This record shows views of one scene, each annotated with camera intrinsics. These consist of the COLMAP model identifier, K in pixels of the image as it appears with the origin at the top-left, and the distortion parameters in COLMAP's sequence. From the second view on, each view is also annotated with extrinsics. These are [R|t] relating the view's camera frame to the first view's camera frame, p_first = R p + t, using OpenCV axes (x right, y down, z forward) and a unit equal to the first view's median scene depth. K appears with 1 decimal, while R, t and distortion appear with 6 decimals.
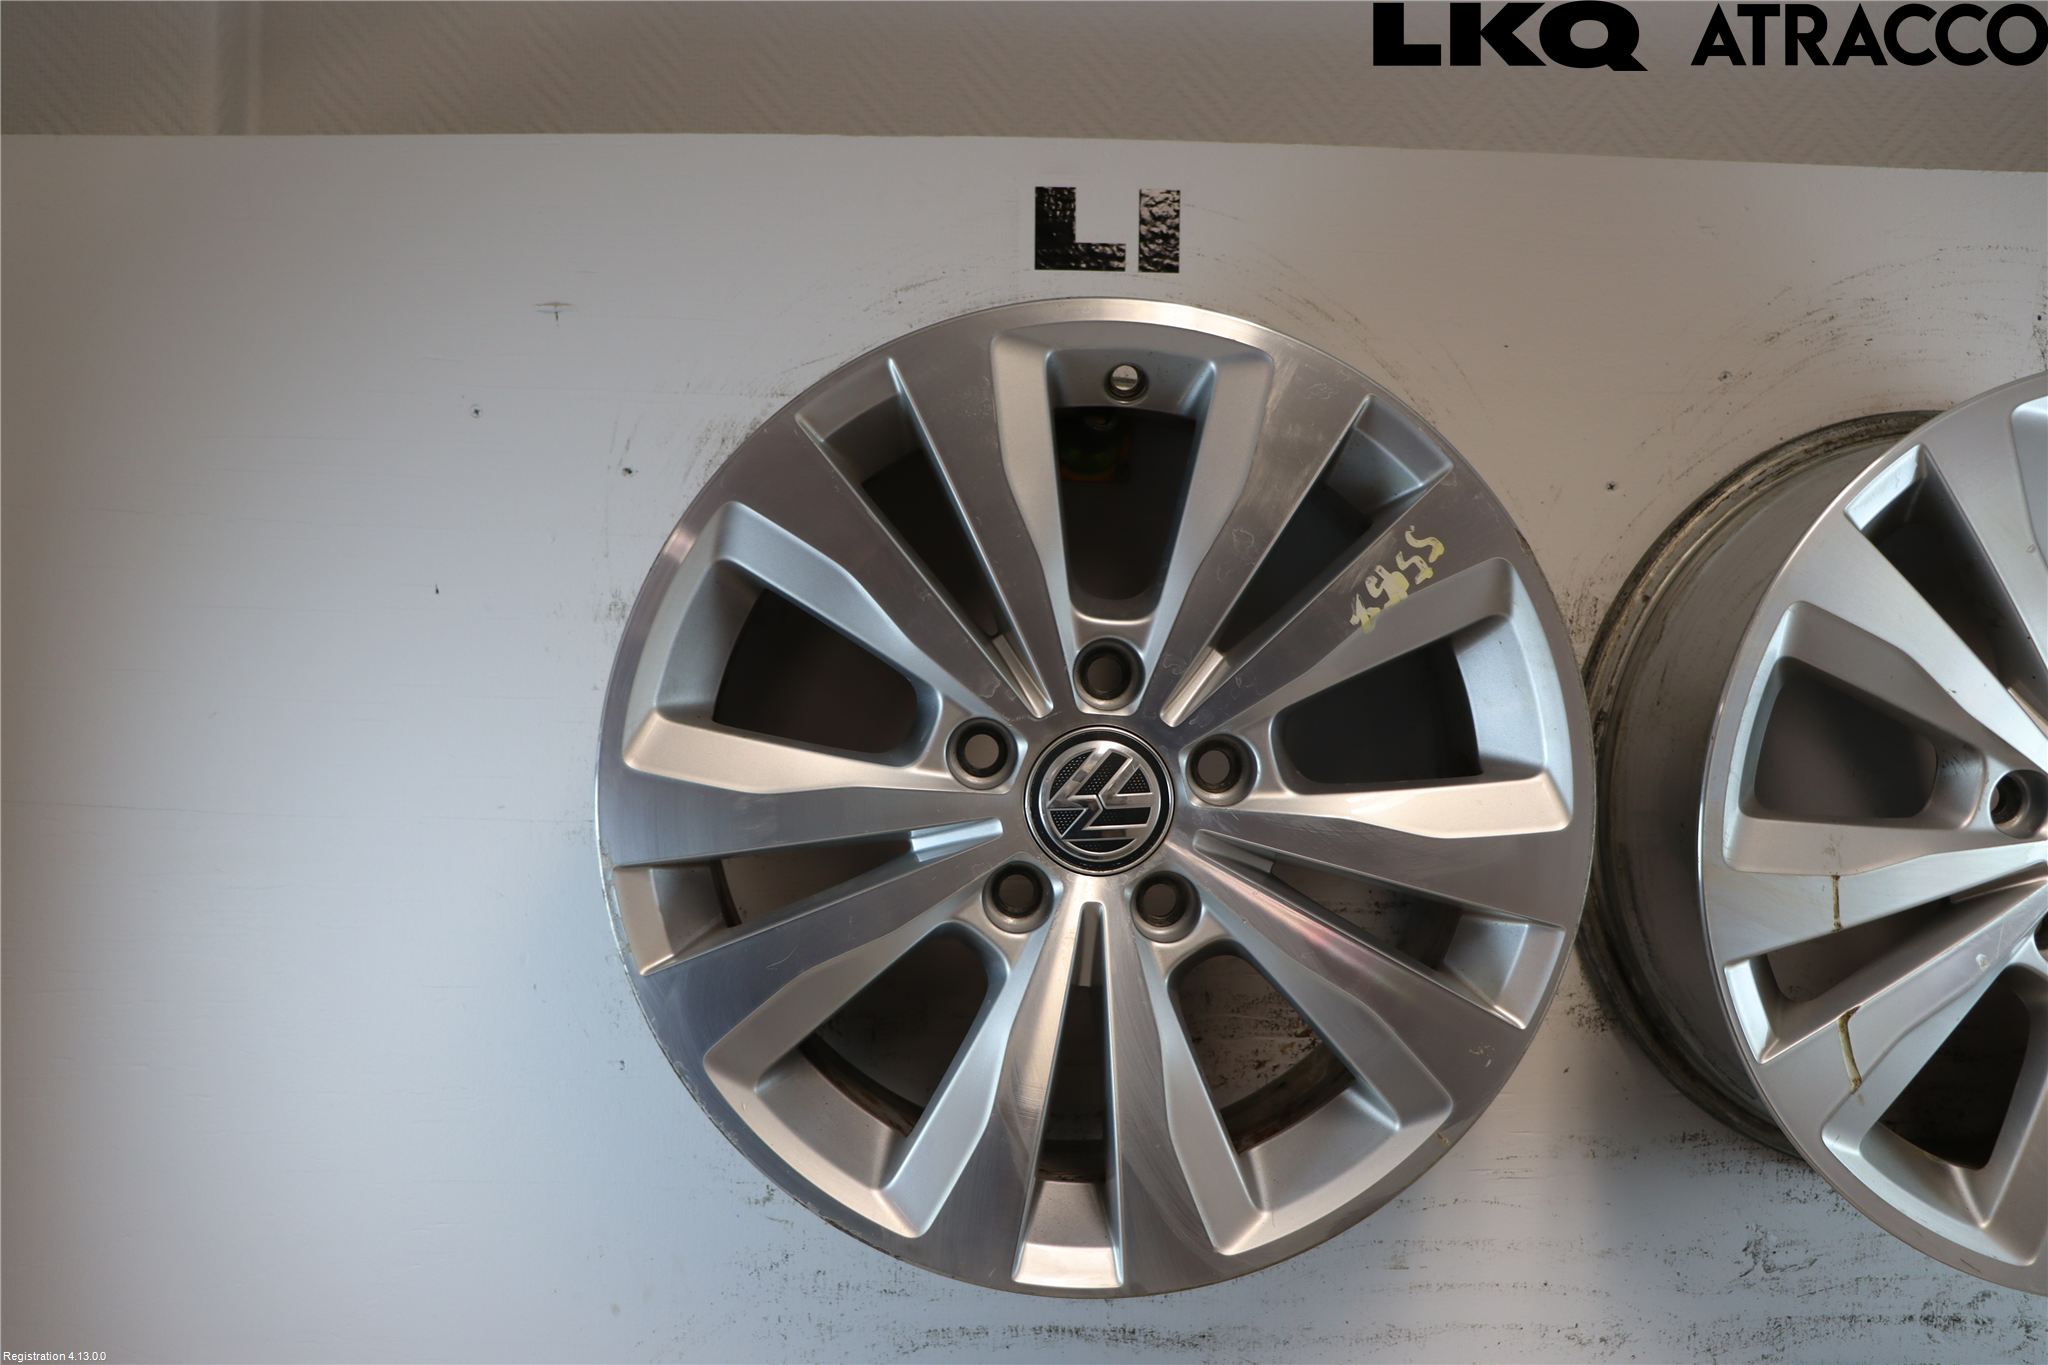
lens RADIAL K [[1754.0, 0, 999.7], [0, 1754.0, 735.7], [0, 0, 1]] dist [-0.184802, 0.170035]
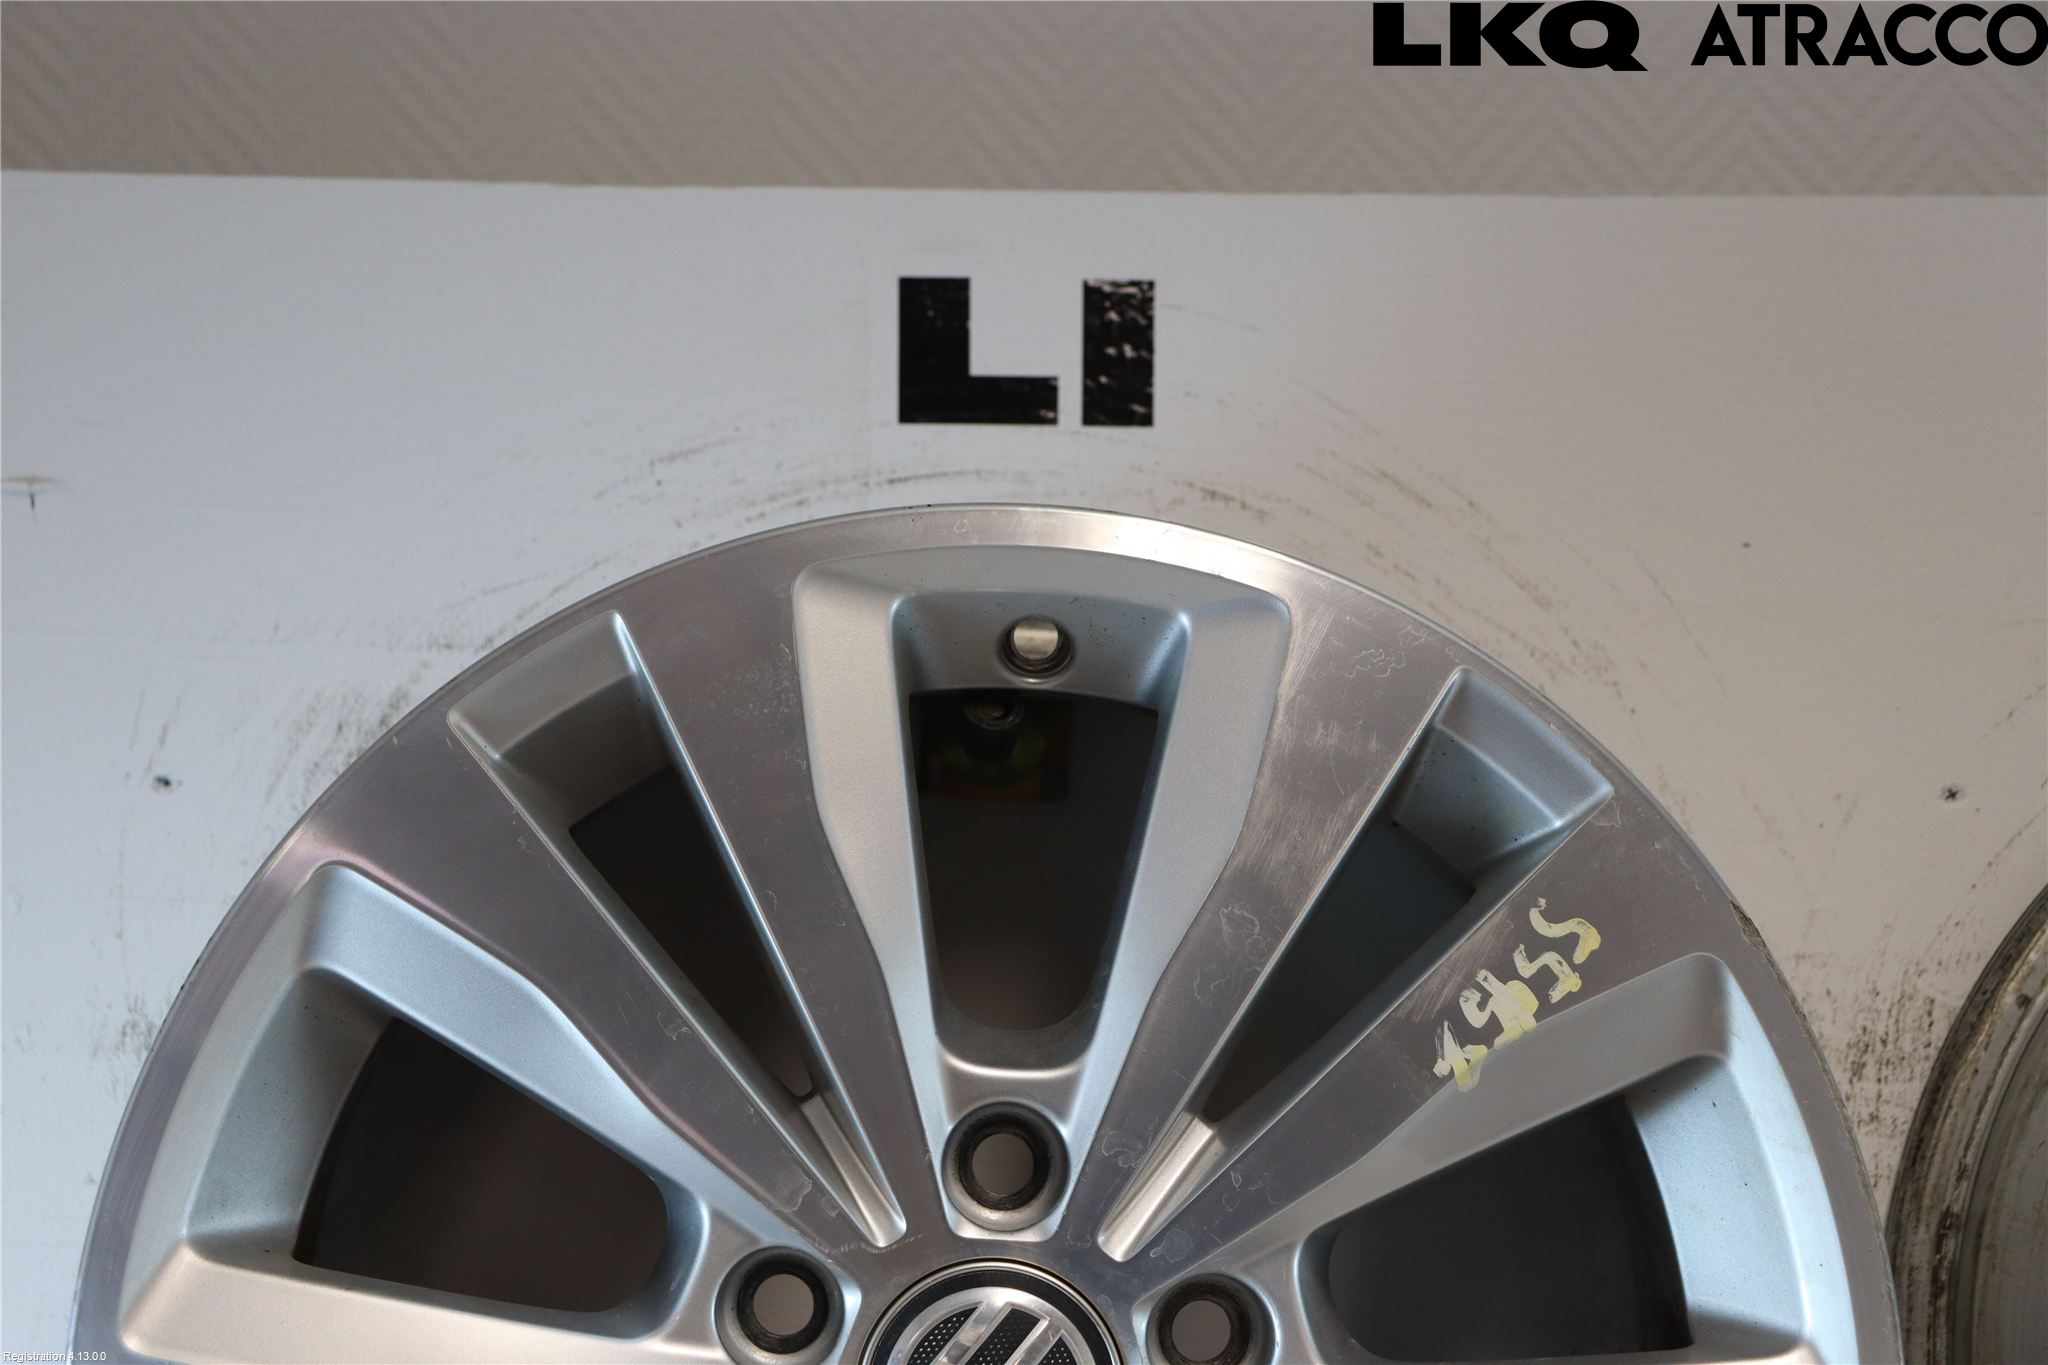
lens RADIAL K [[3305.3, 0, 982.4], [0, 3305.3, 706.8], [0, 0, 1]] dist [0.119763, 0.000000]
pose [[0.999896, -0.004720, 0.013593, 0.040945], [0.006577, 0.990132, -0.139987, -0.032386], [-0.012798, 0.140062, 0.990060, -0.074357]]
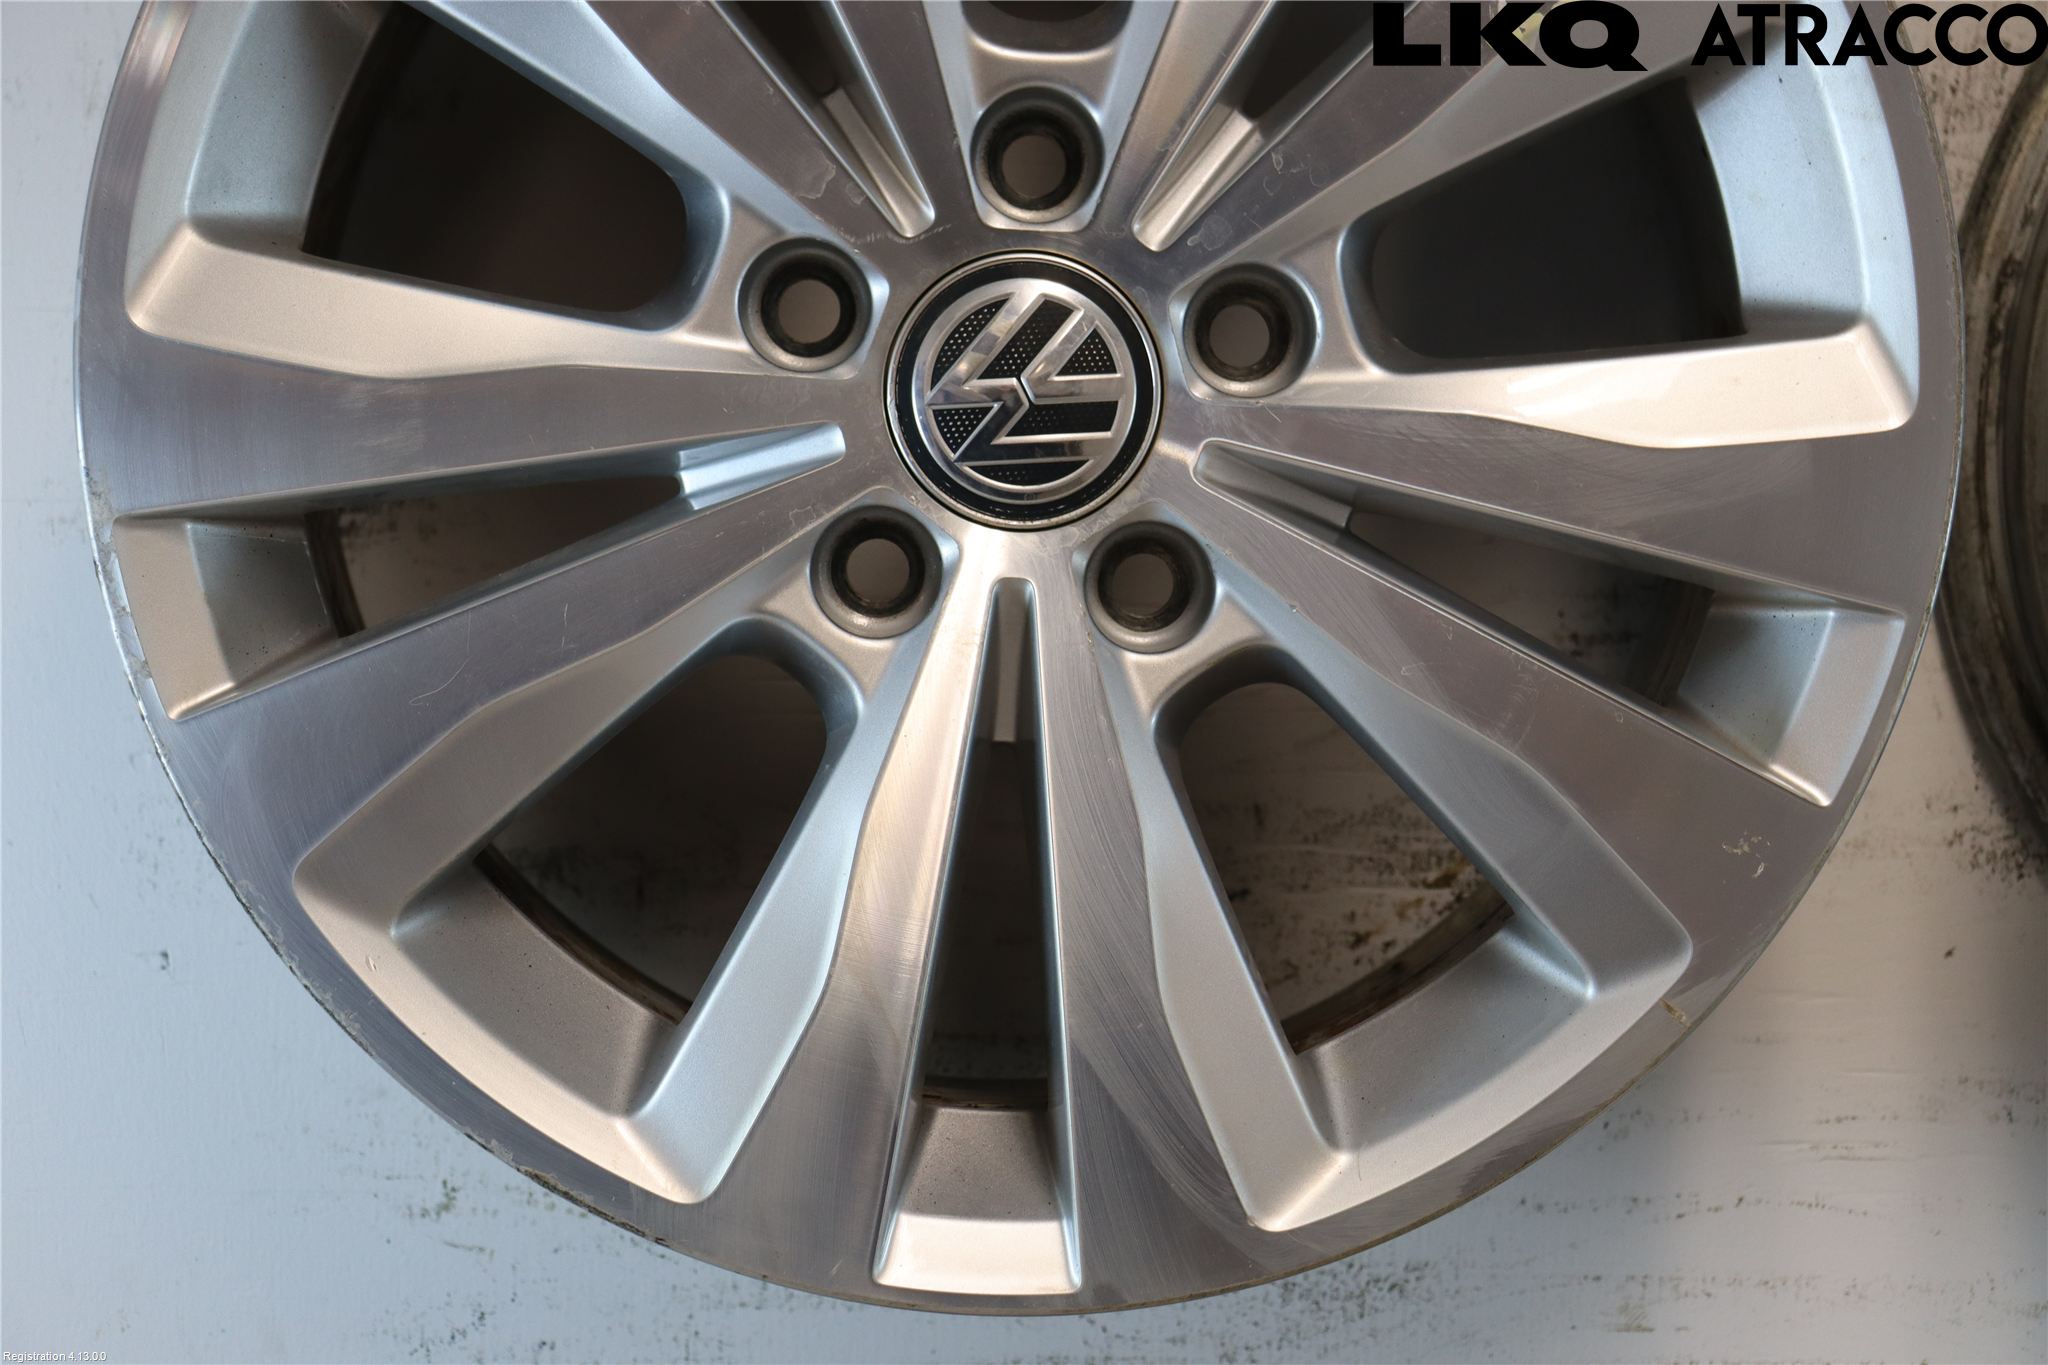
lens RADIAL K [[3305.3, 0, 988.8], [0, 3305.3, 699.1], [0, 0, 1]] dist [0.119763, 0.000000]
pose [[0.999889, -0.013848, 0.005557, 0.039207], [0.013585, 0.998903, 0.044824, 0.086598], [-0.006172, -0.044743, 0.998979, -0.028209]]
